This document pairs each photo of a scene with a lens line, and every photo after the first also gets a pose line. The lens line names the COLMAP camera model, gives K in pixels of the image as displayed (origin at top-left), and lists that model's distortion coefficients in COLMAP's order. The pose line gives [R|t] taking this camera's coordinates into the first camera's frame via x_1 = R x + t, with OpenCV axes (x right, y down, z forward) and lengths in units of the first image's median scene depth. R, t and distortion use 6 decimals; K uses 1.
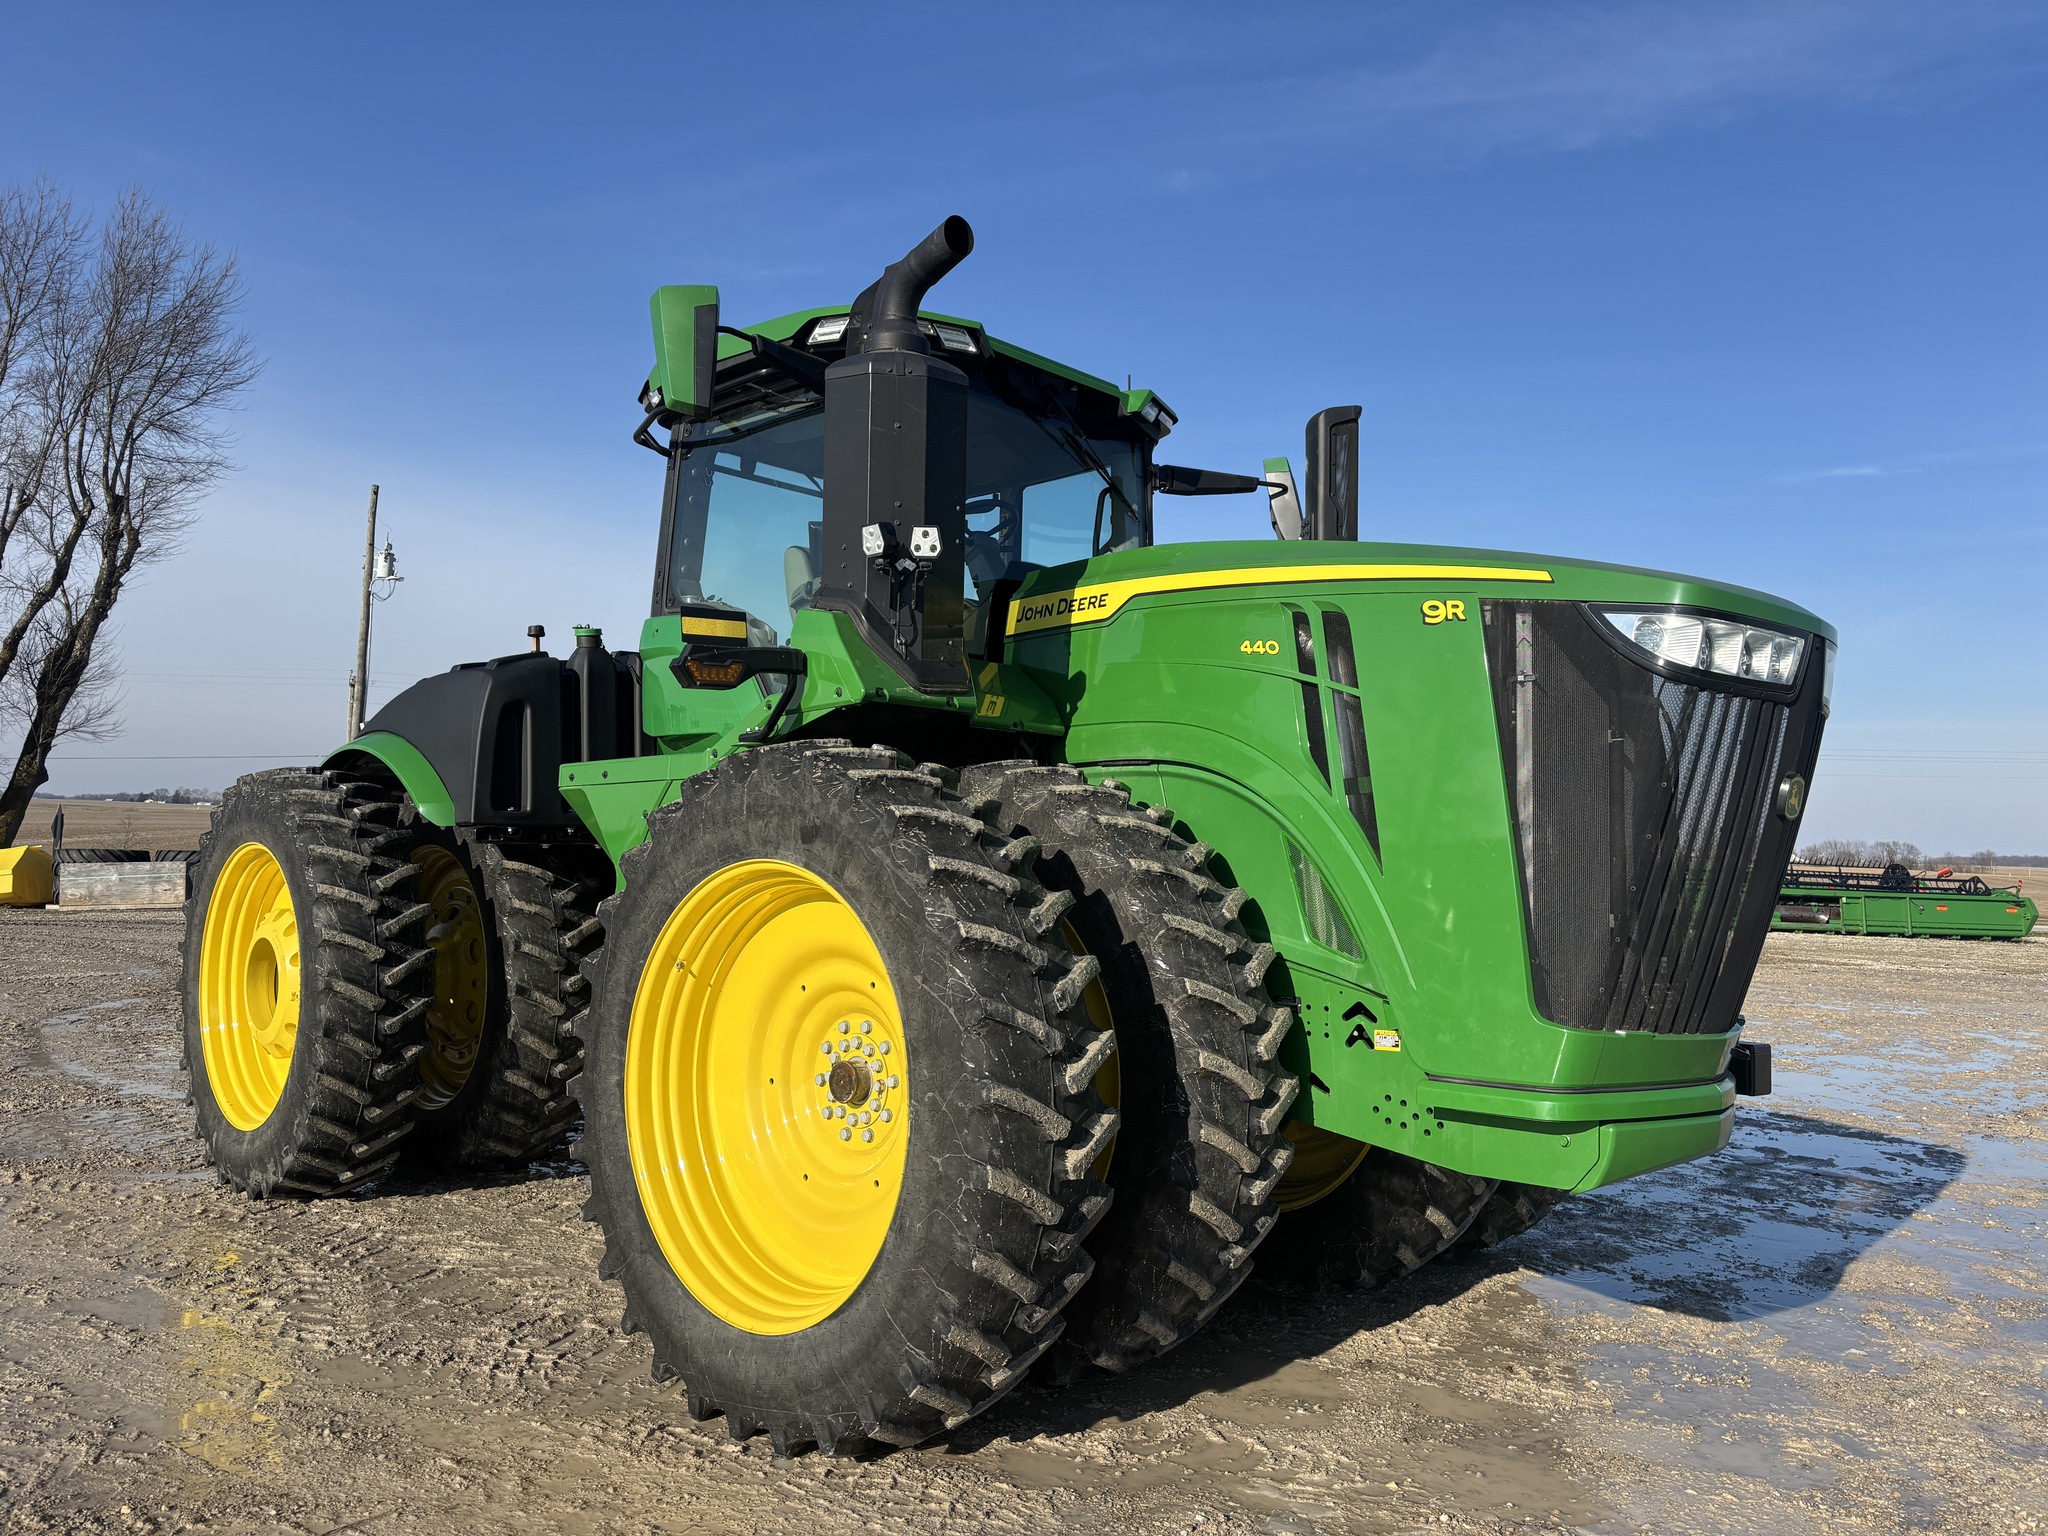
lens RADIAL K [[1595.1, 0, 1020.1], [0, 1595.1, 746.3], [0, 0, 1]] dist [0.093934, -0.212943]
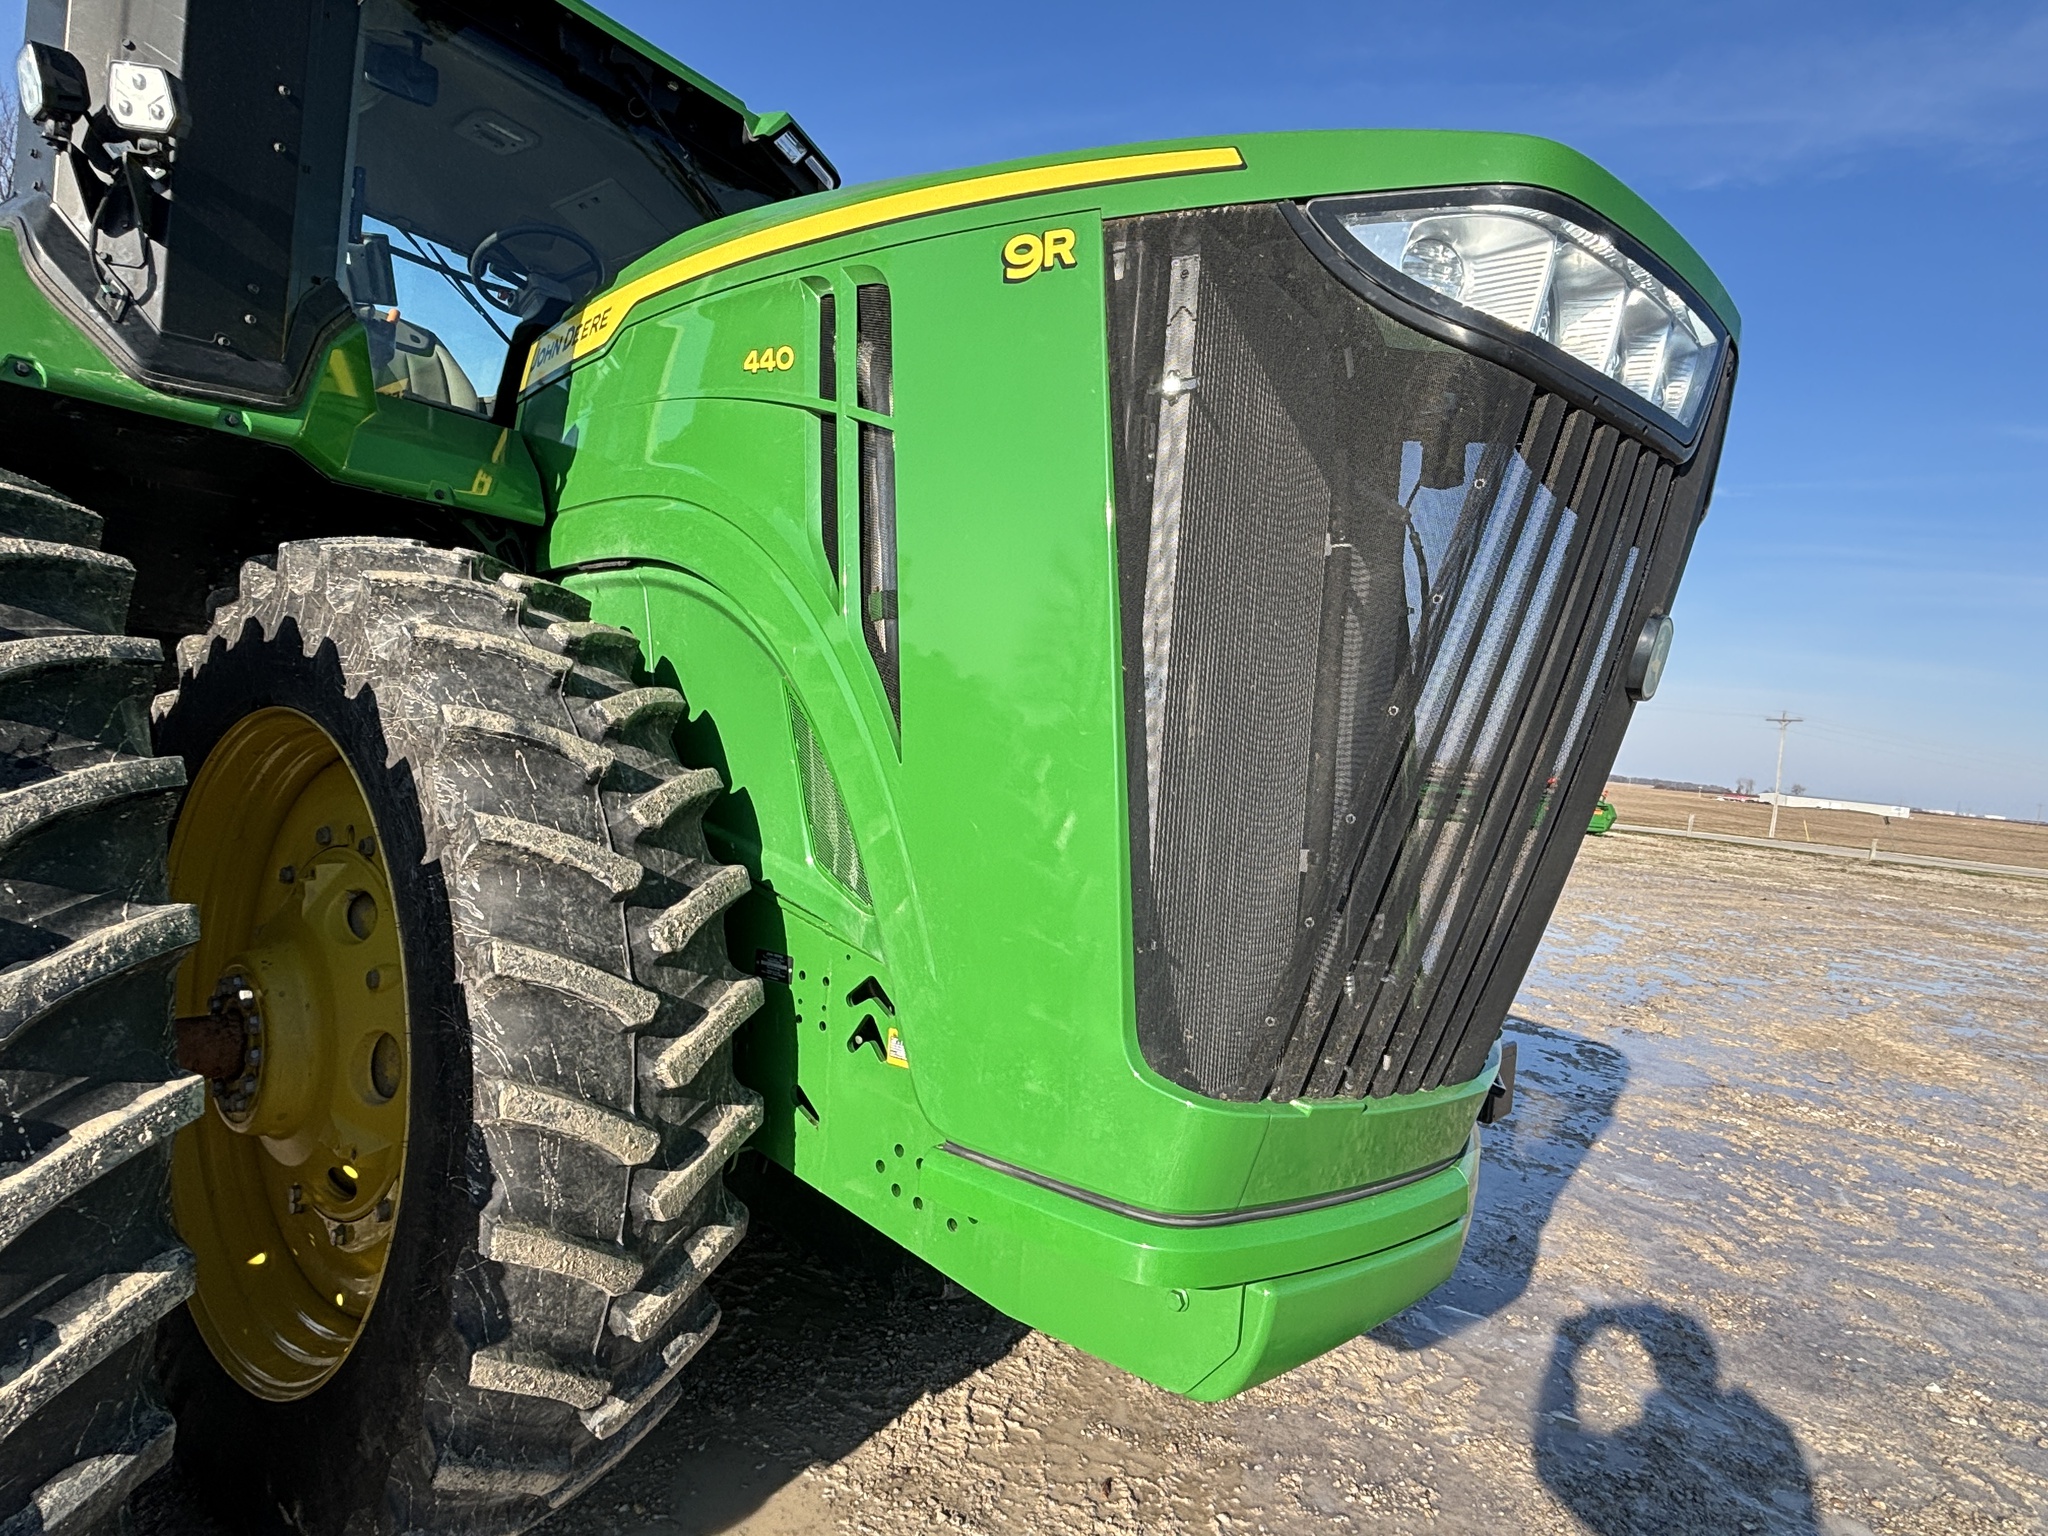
lens RADIAL K [[1153.1, 0, 1023.1], [0, 1153.1, 740.6], [0, 0, 1]] dist [0.000157, 0.000172]
pose [[0.992588, 0.060931, 0.105152, 0.216019], [-0.068667, 0.995068, 0.071587, 0.040874], [-0.100272, -0.078277, 0.991876, 0.588489]]
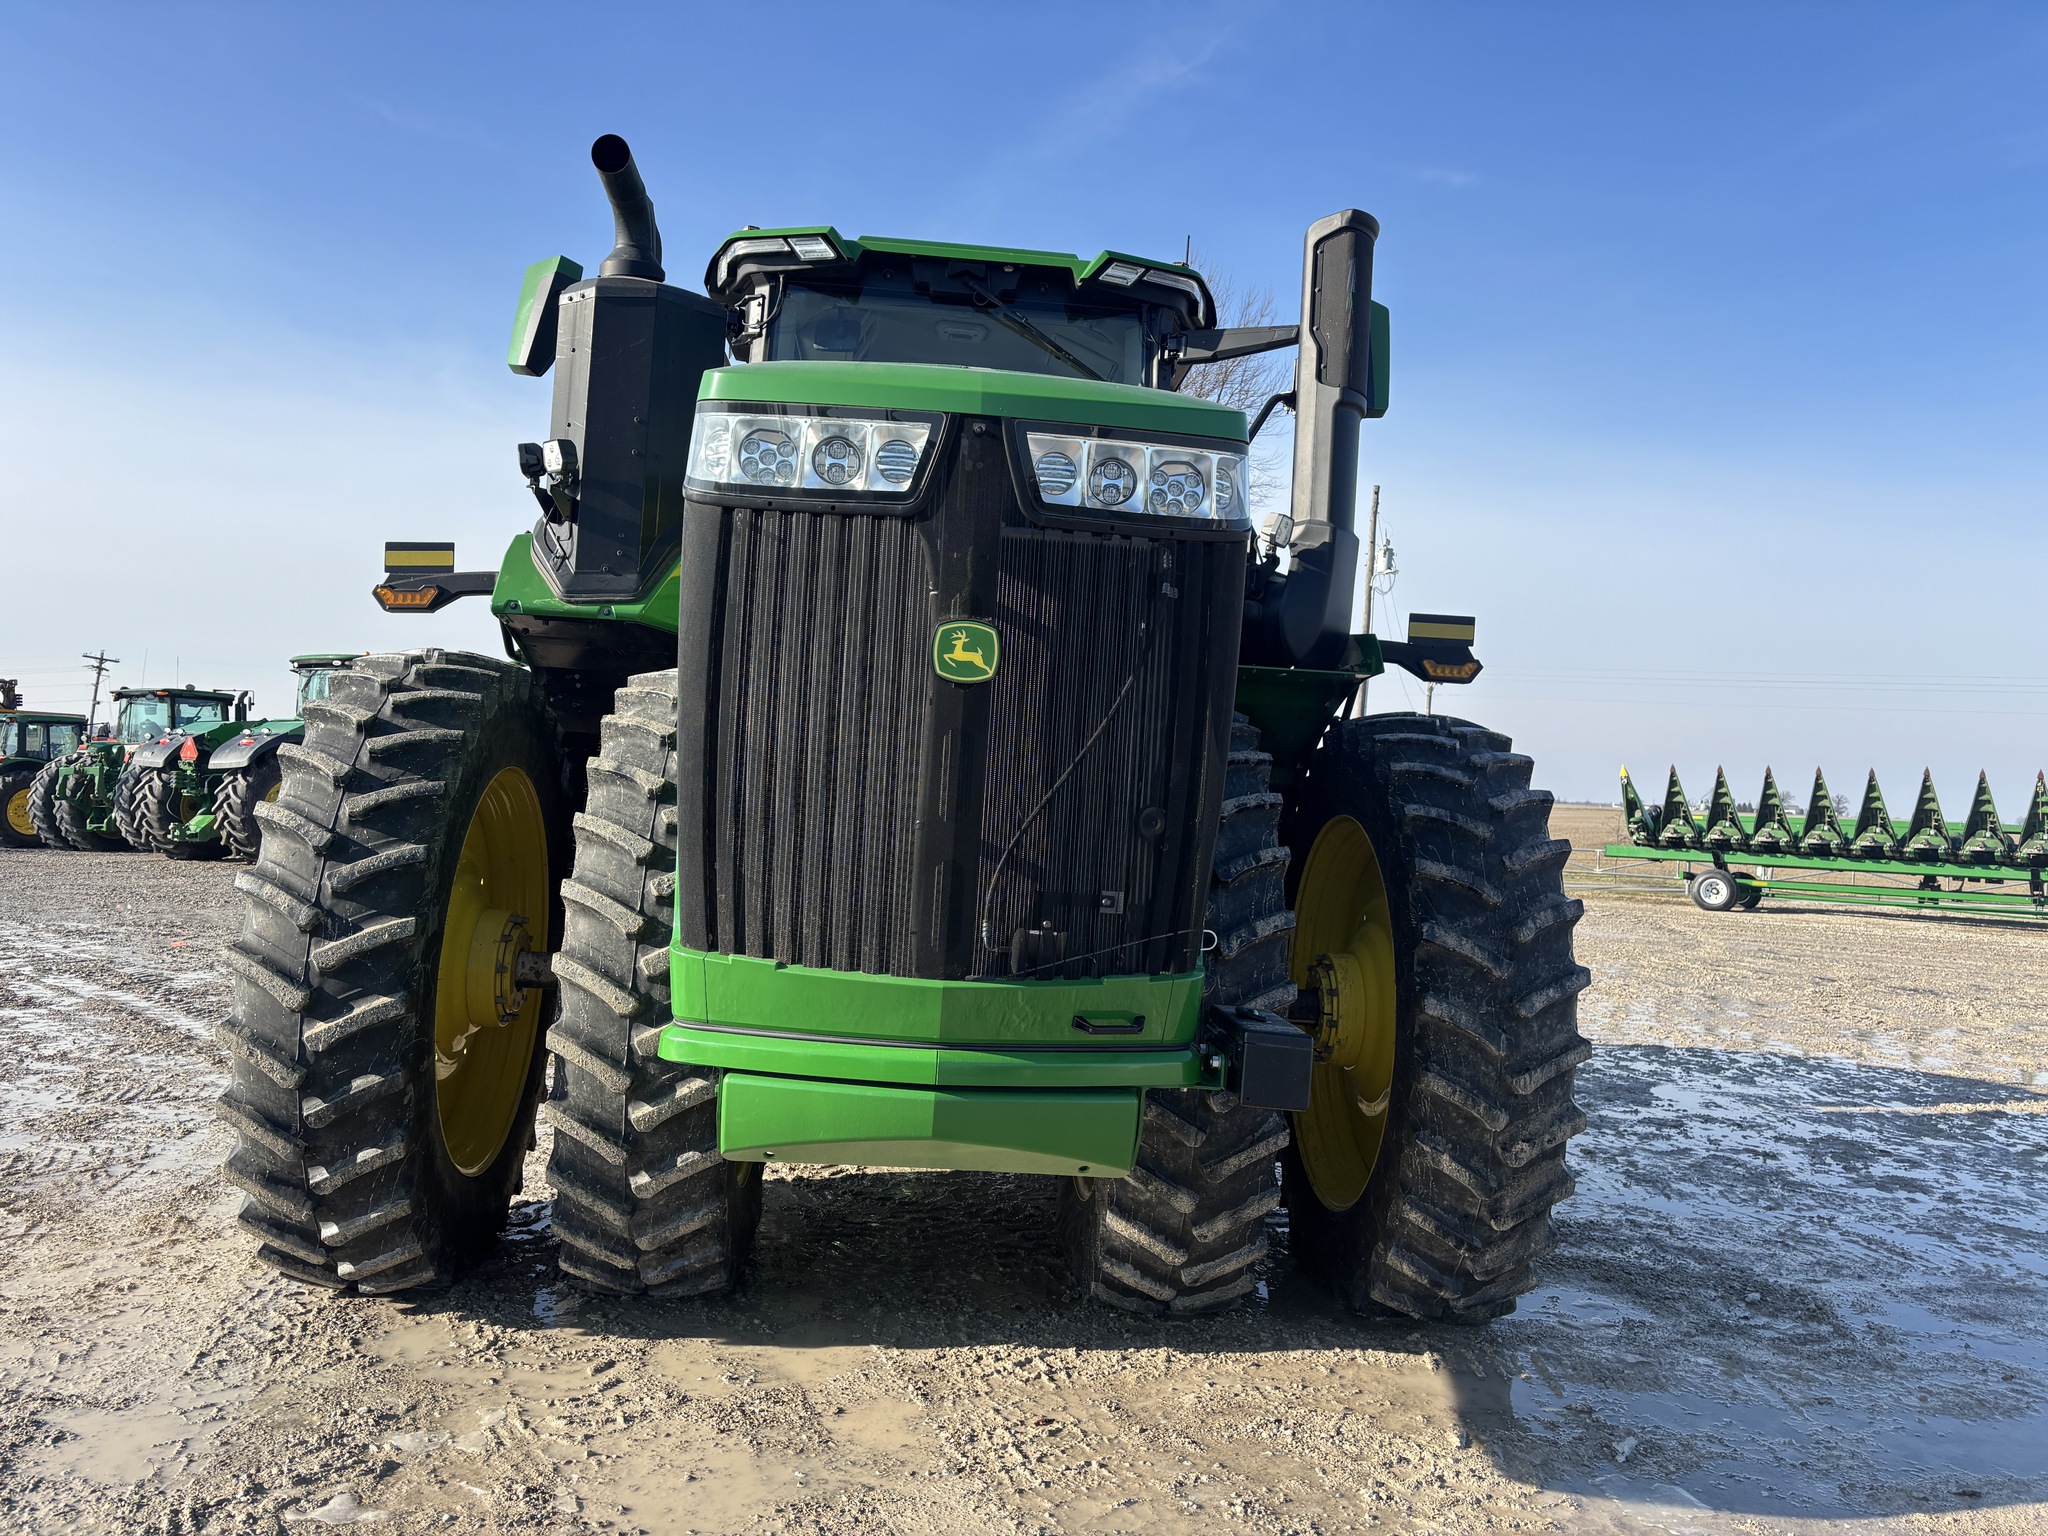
lens RADIAL K [[1595.1, 0, 1020.1], [0, 1595.1, 746.3], [0, 0, 1]] dist [0.093934, -0.212943]
pose [[0.724778, -0.014434, -0.688831, 0.911854], [0.013849, 0.999884, -0.006380, 0.073225], [0.688843, -0.004916, 0.724894, 0.469699]]
